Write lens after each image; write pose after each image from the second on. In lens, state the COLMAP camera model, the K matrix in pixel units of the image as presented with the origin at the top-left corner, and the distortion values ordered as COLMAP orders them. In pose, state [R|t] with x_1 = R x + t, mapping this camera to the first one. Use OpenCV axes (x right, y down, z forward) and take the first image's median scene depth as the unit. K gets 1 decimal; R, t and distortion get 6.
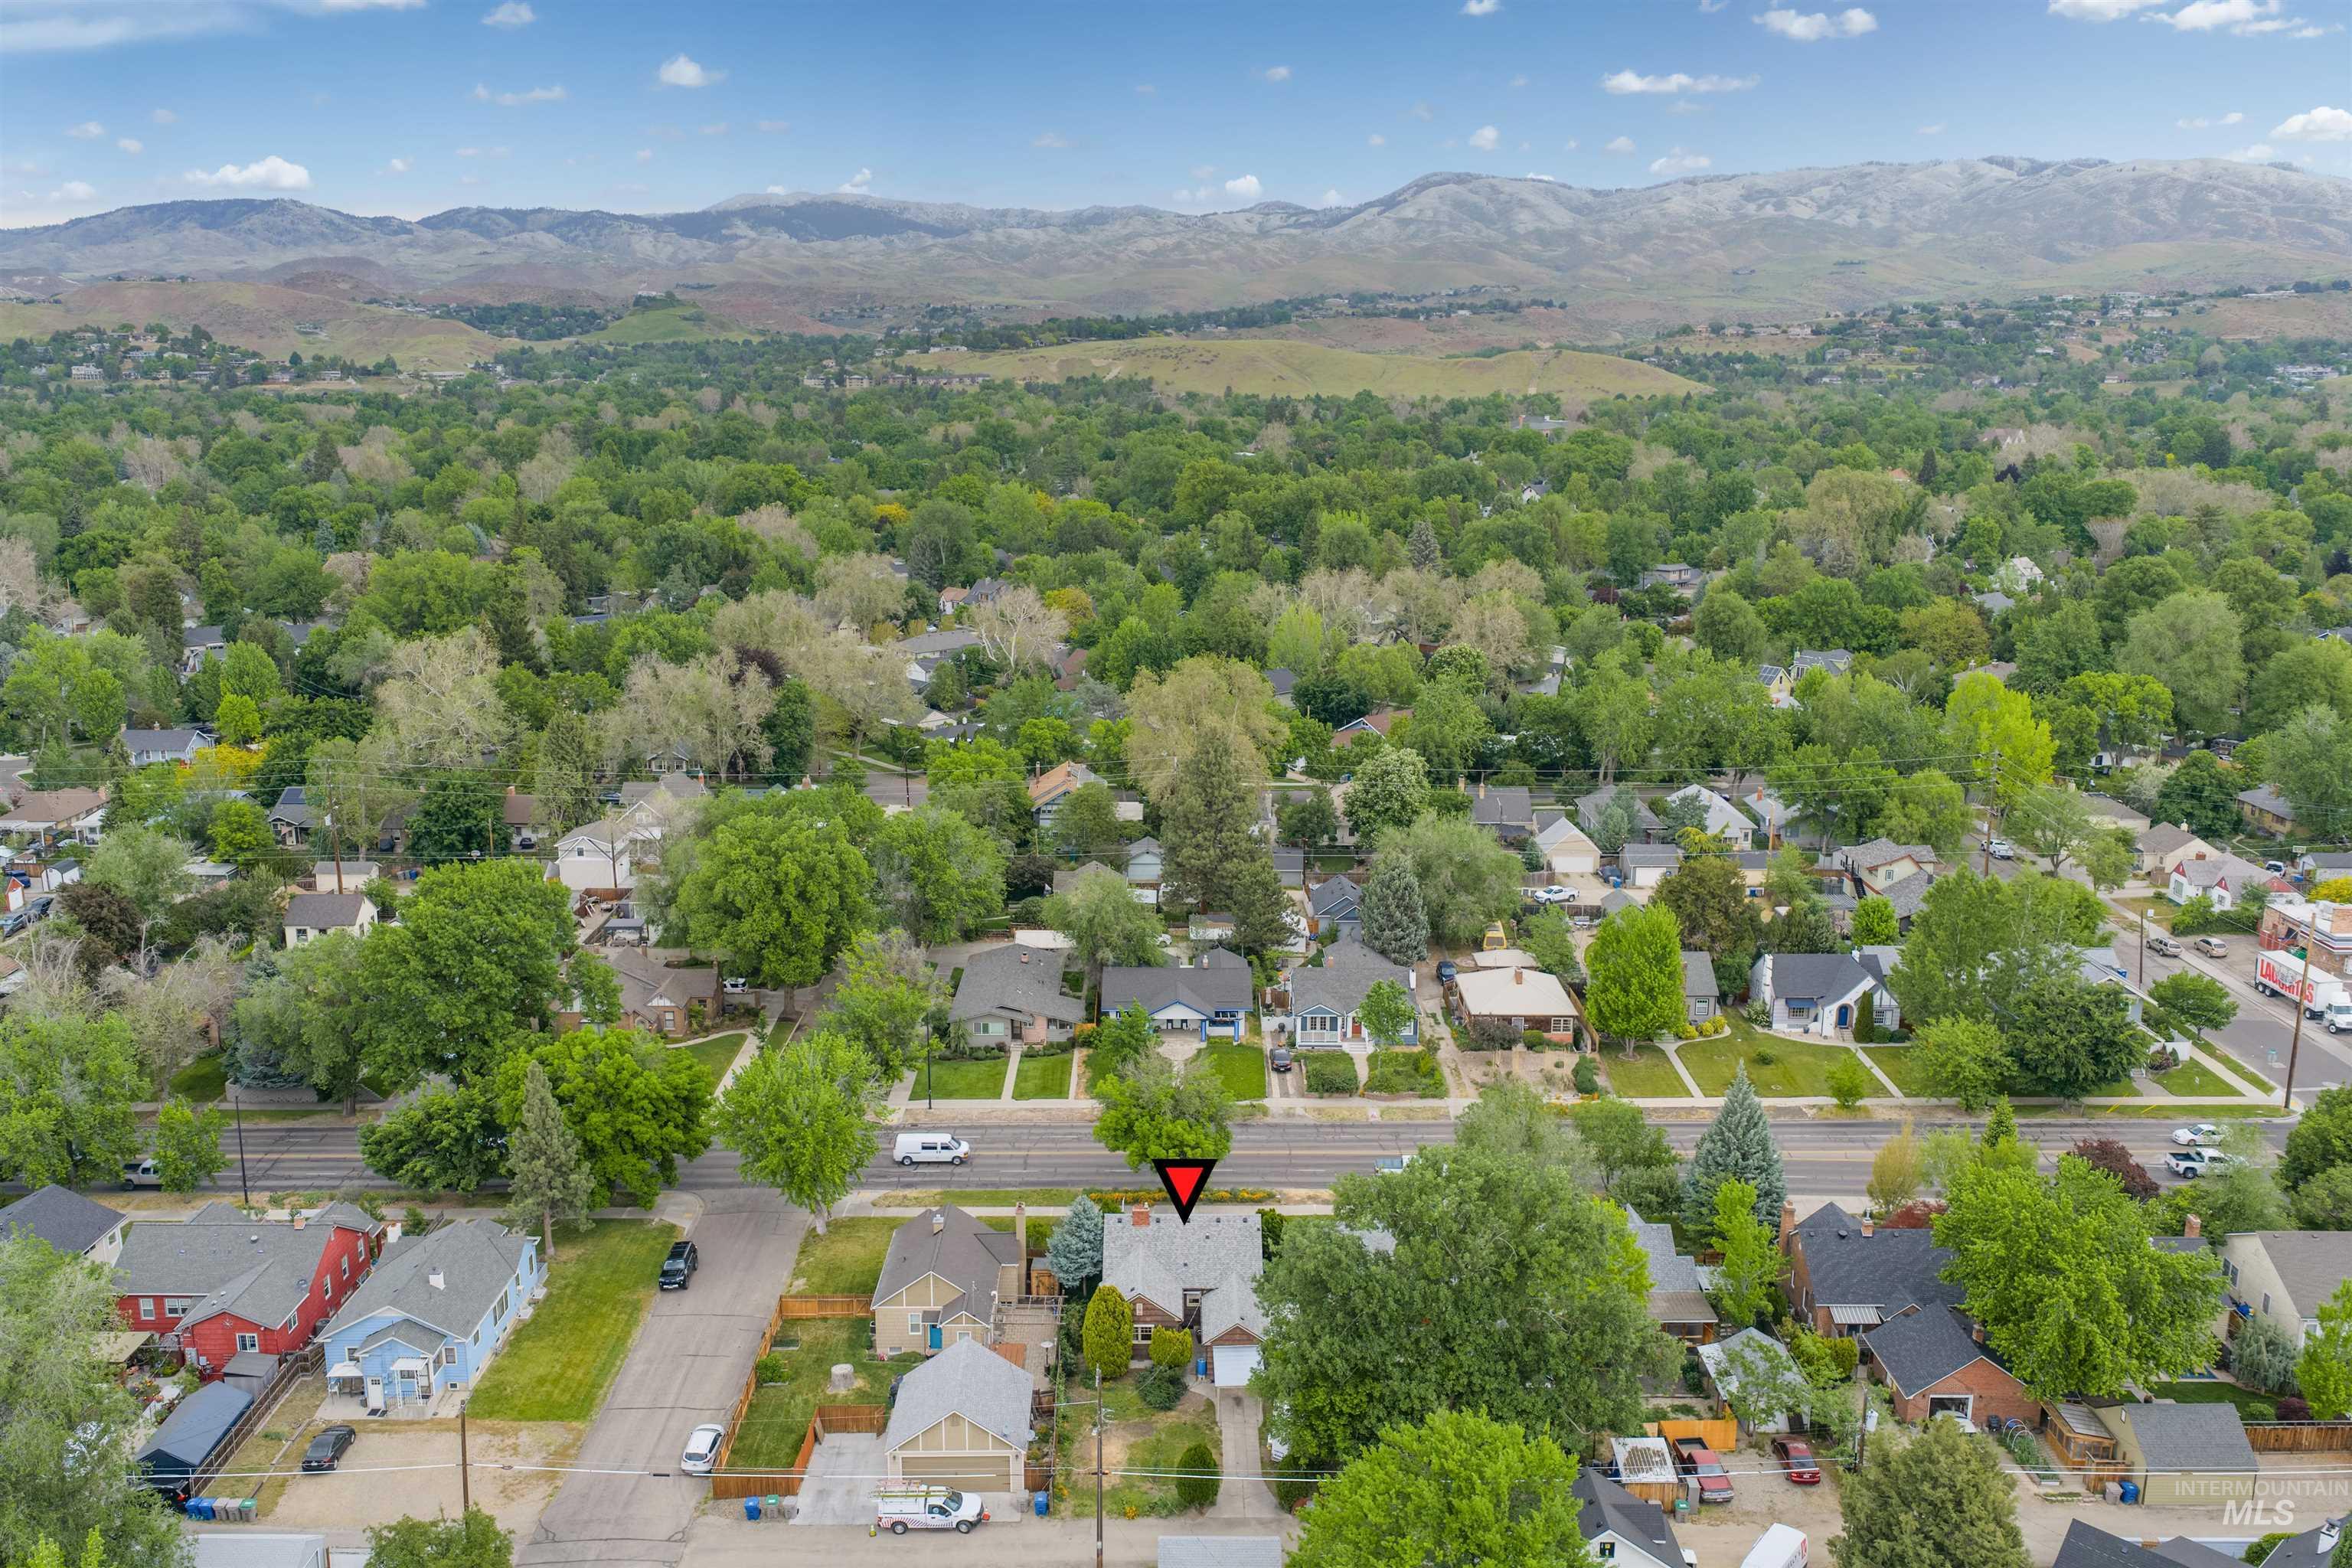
lens RADIAL K [[1956.1, 0, 1176.0], [0, 1956.1, 784.0], [0, 0, 1]] dist [0.029237, -0.044037]
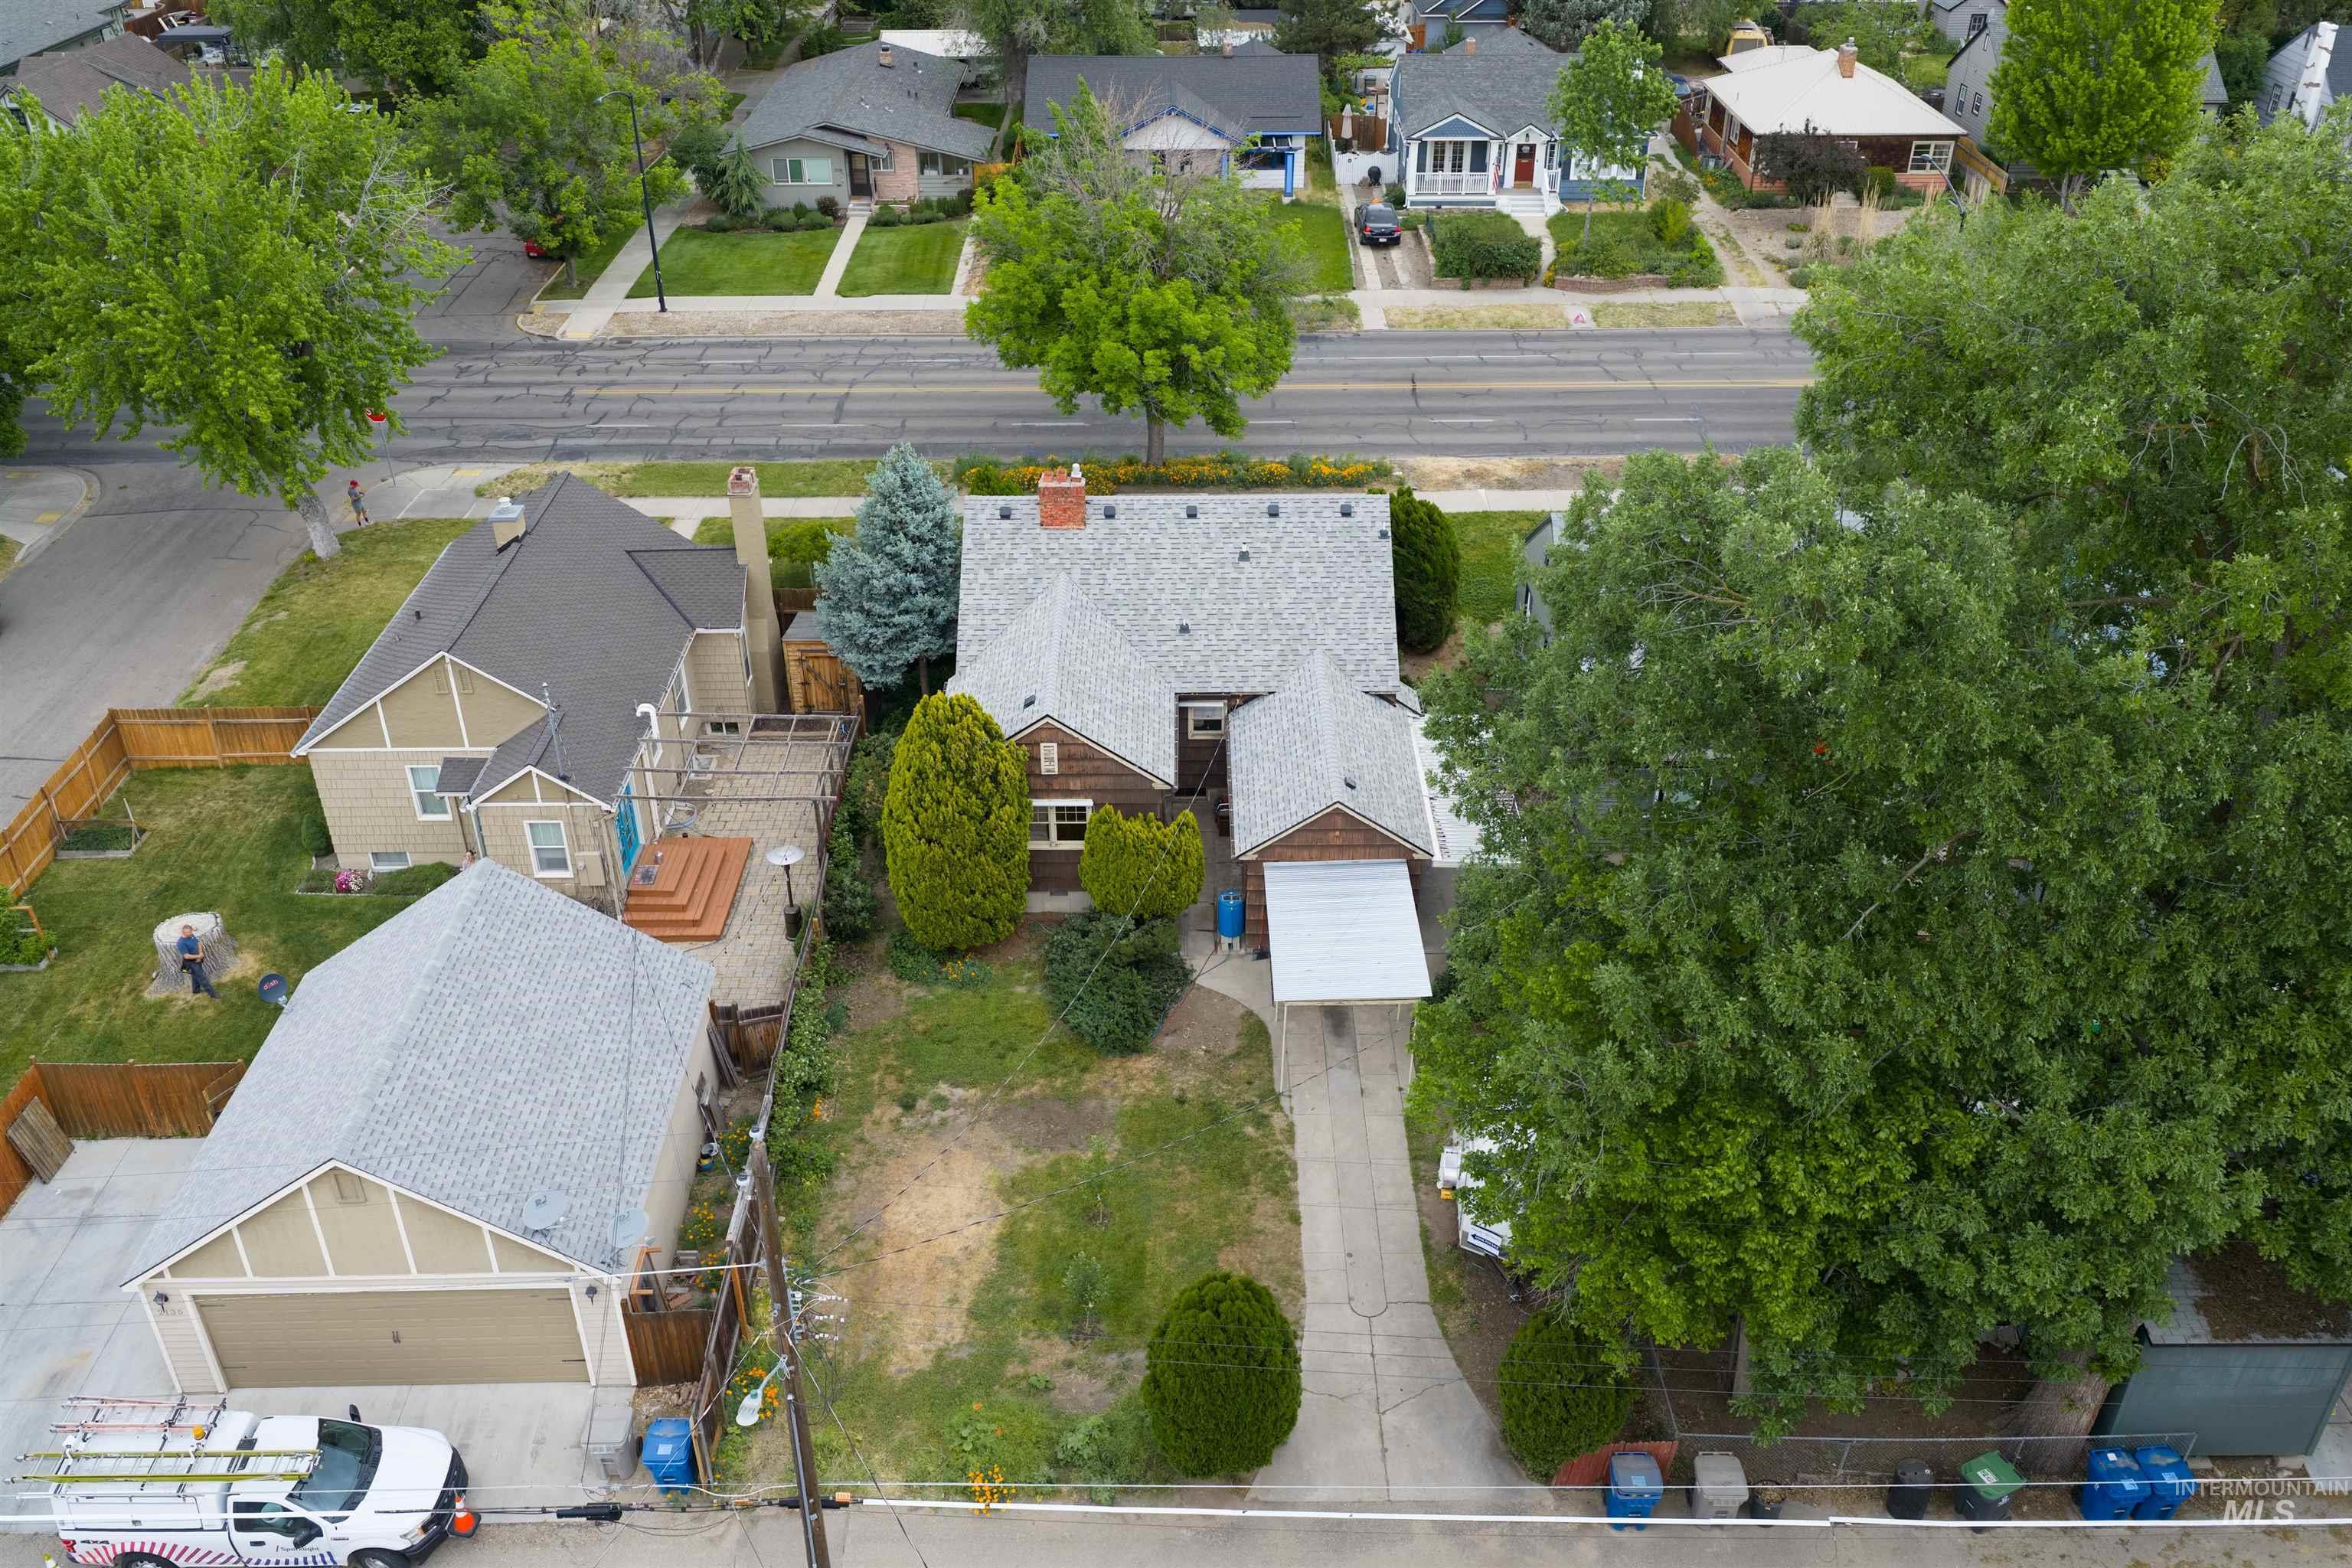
lens RADIAL K [[1956.1, 0, 1176.0], [0, 1956.1, 784.0], [0, 0, 1]] dist [0.029237, -0.044037]
pose [[0.999972, -0.004100, -0.006263, 0.005053], [0.005901, 0.946579, 0.322418, 0.142412], [0.004606, -0.322446, 0.946577, 0.592862]]
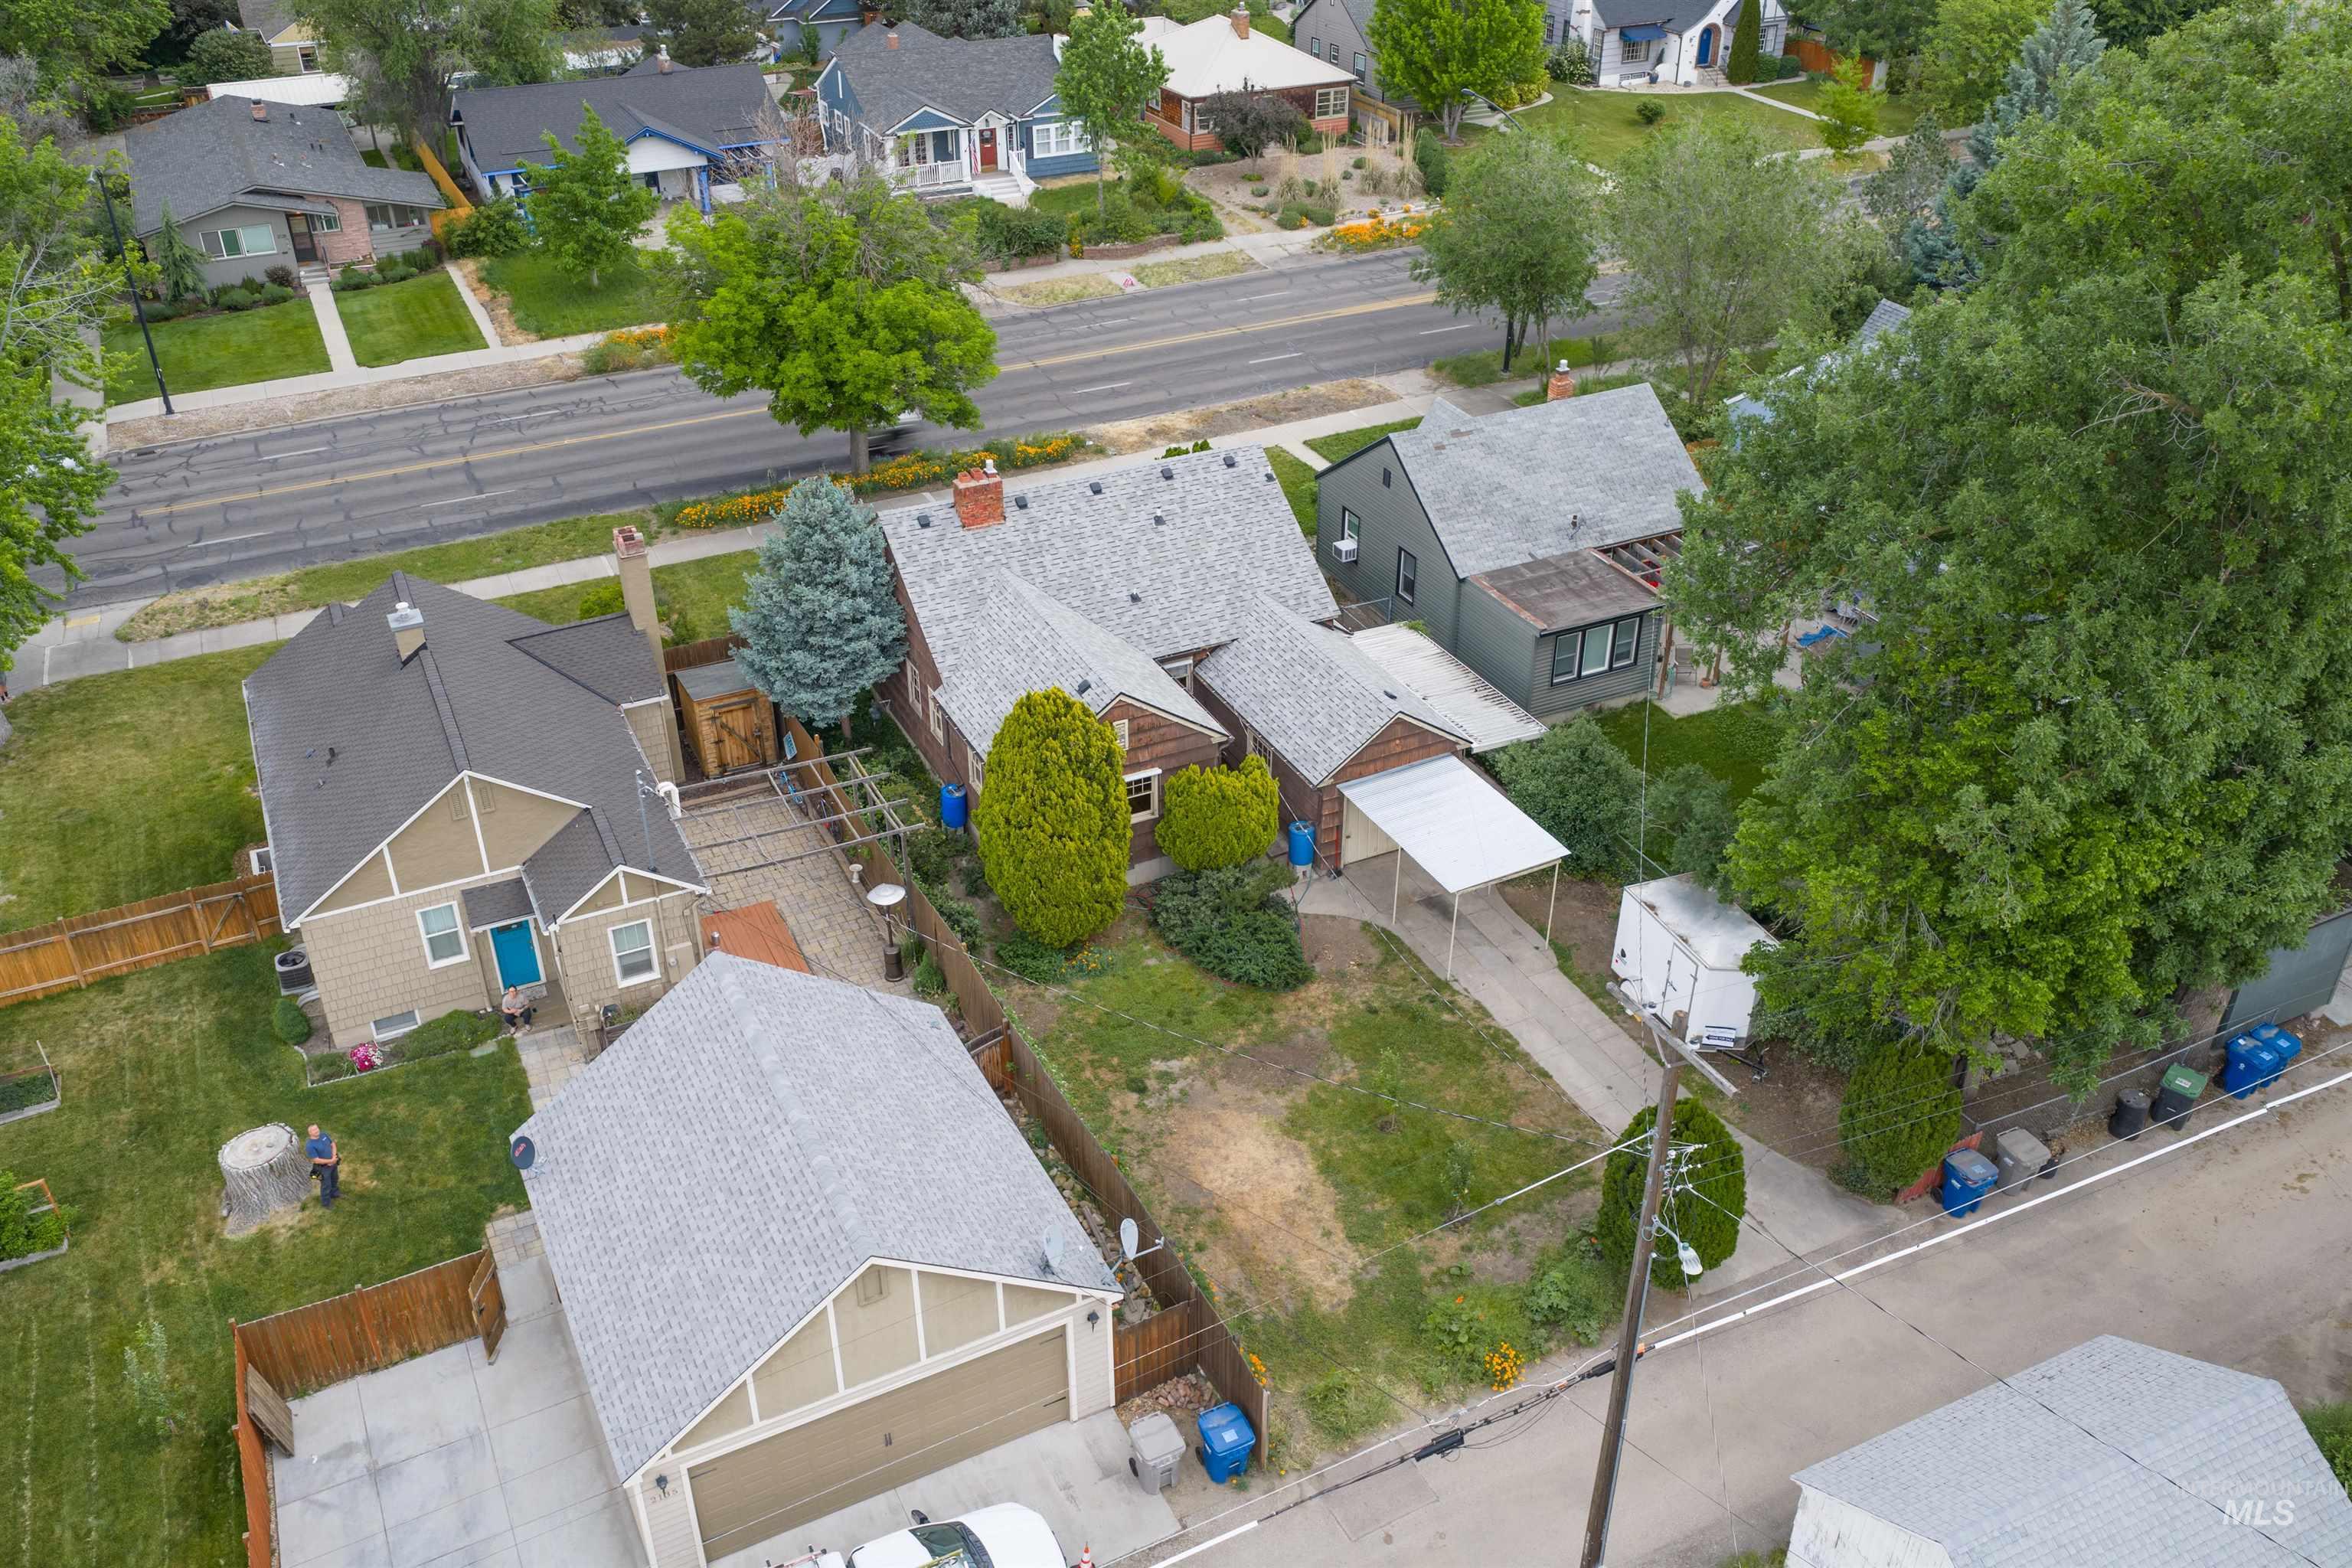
lens RADIAL K [[1956.1, 0, 1176.0], [0, 1956.1, 784.0], [0, 0, 1]] dist [0.029237, -0.044037]
pose [[0.900690, -0.233037, 0.366676, -0.122813], [0.102814, 0.934331, 0.341256, 0.138916], [-0.422122, -0.269667, 0.865501, 0.607833]]
